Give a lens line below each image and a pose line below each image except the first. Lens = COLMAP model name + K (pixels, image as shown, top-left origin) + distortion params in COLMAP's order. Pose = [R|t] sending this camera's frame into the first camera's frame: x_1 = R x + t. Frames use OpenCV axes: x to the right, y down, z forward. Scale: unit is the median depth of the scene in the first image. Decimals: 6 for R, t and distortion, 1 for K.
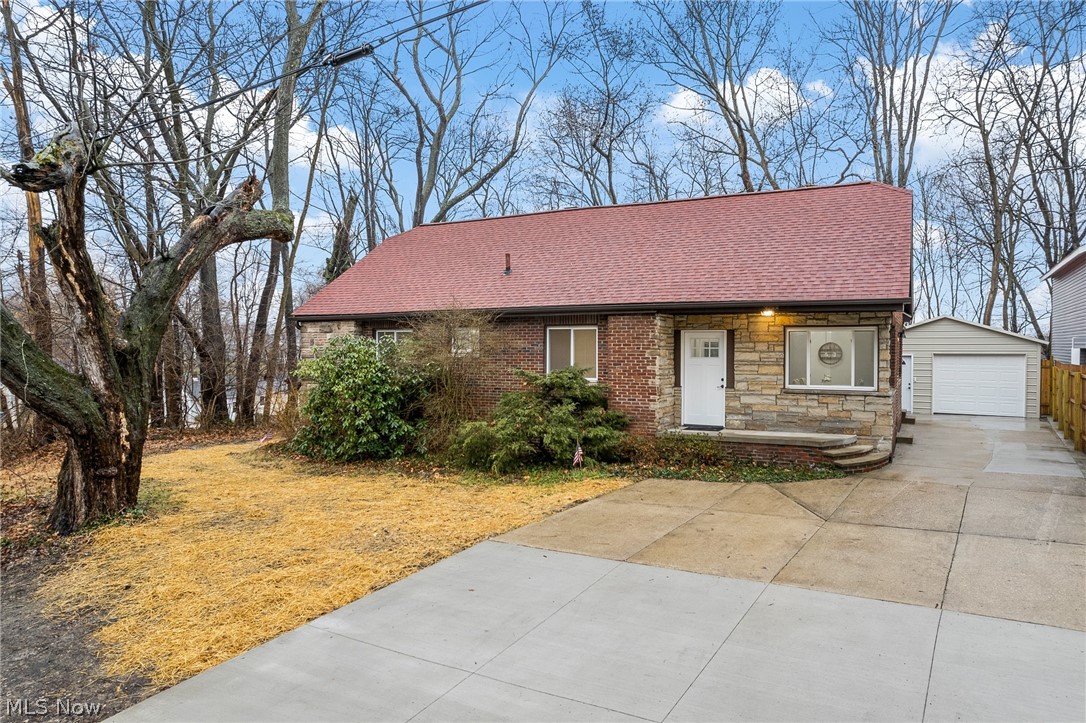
lens RADIAL K [[706.2, 0, 543.7], [0, 706.2, 359.2], [0, 0, 1]] dist [-0.044426, 0.000342]
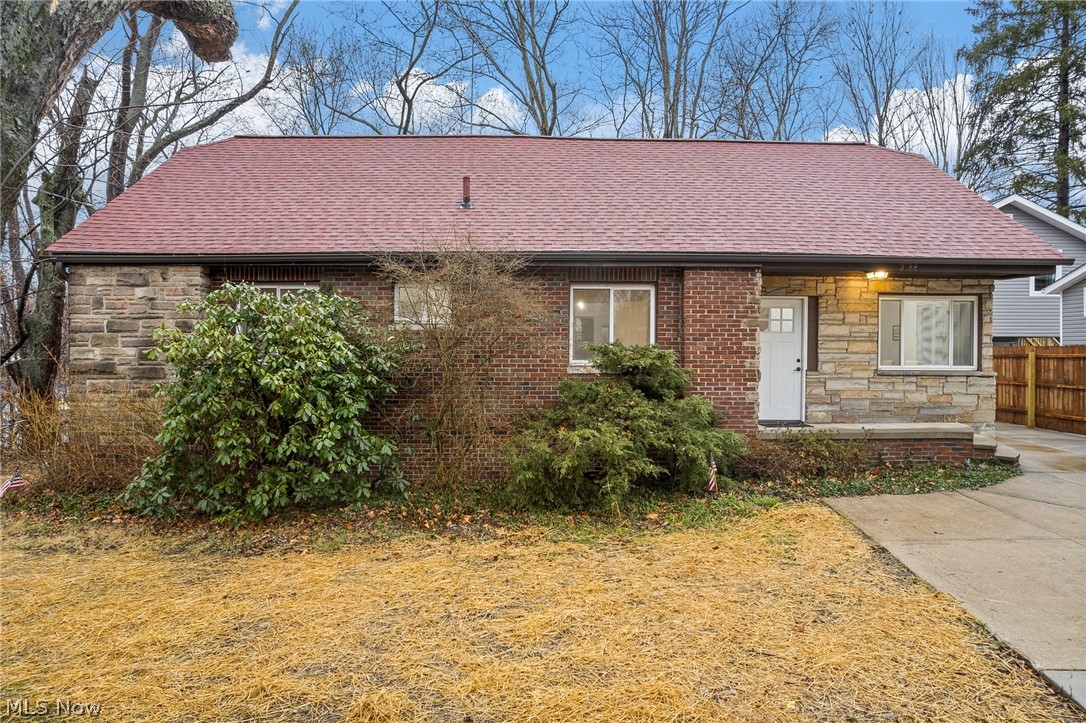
lens RADIAL K [[706.2, 0, 542.4], [0, 706.2, 363.2], [0, 0, 1]] dist [-0.044426, 0.000342]
pose [[0.872456, -0.006180, 0.488653, -0.386317], [0.004209, 0.999978, 0.005131, 0.027733], [-0.488674, -0.002419, 0.872463, 0.478554]]
